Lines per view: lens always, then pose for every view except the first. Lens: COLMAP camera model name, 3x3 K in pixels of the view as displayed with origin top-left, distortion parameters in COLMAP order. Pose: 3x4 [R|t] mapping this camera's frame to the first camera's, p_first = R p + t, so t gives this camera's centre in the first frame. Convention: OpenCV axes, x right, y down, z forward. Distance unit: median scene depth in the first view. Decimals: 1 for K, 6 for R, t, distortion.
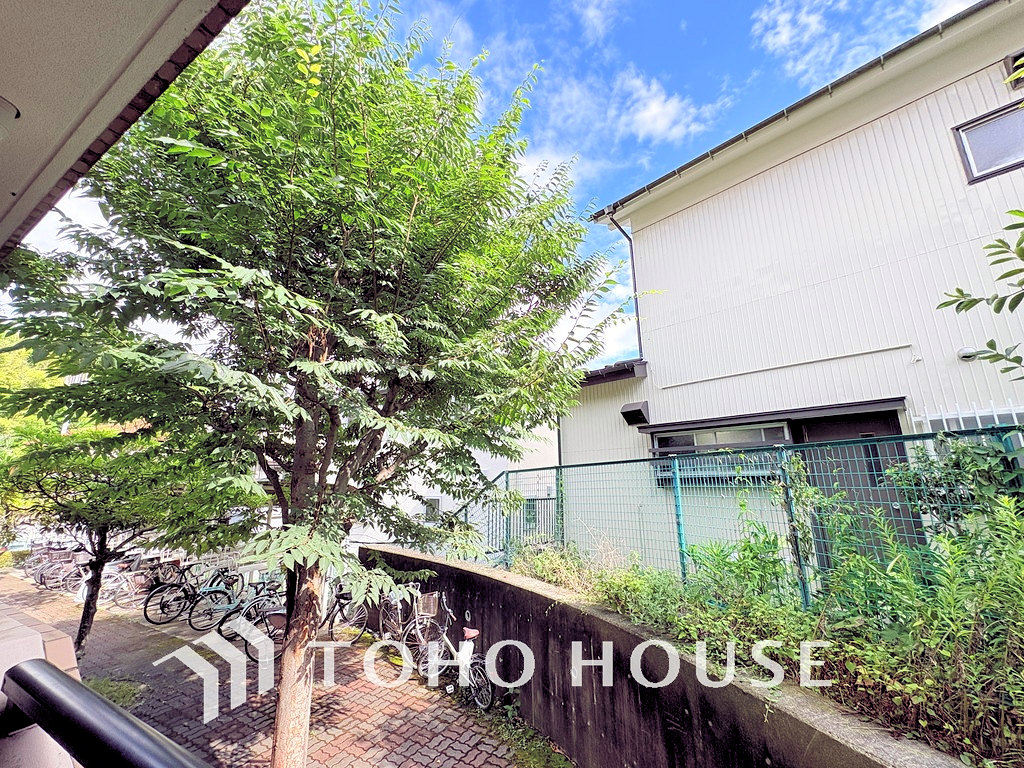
lens RADIAL K [[408.1, 0, 509.6], [0, 408.1, 383.8], [0, 0, 1]] dist [-0.000584, -0.000491]
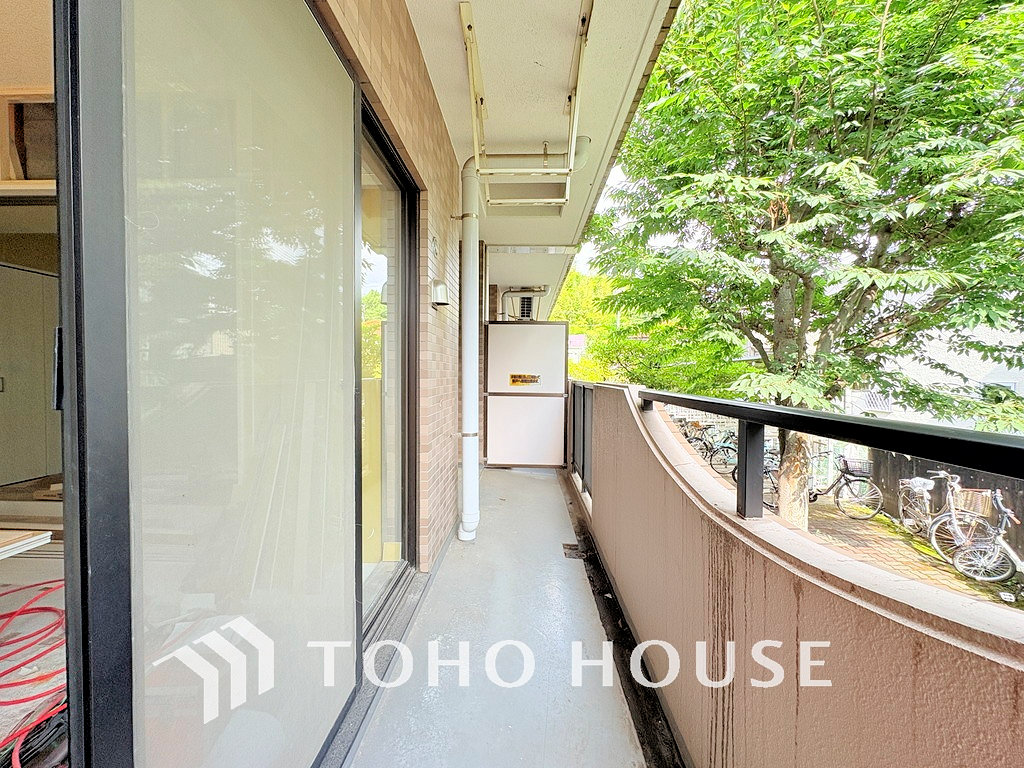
lens RADIAL K [[408.1, 0, 509.6], [0, 408.1, 383.8], [0, 0, 1]] dist [-0.000584, -0.000491]
pose [[0.465567, 0.035276, -0.884309, 0.152260], [0.192291, 0.971303, 0.139982, 0.043336], [0.863870, -0.235215, 0.445423, -0.196538]]
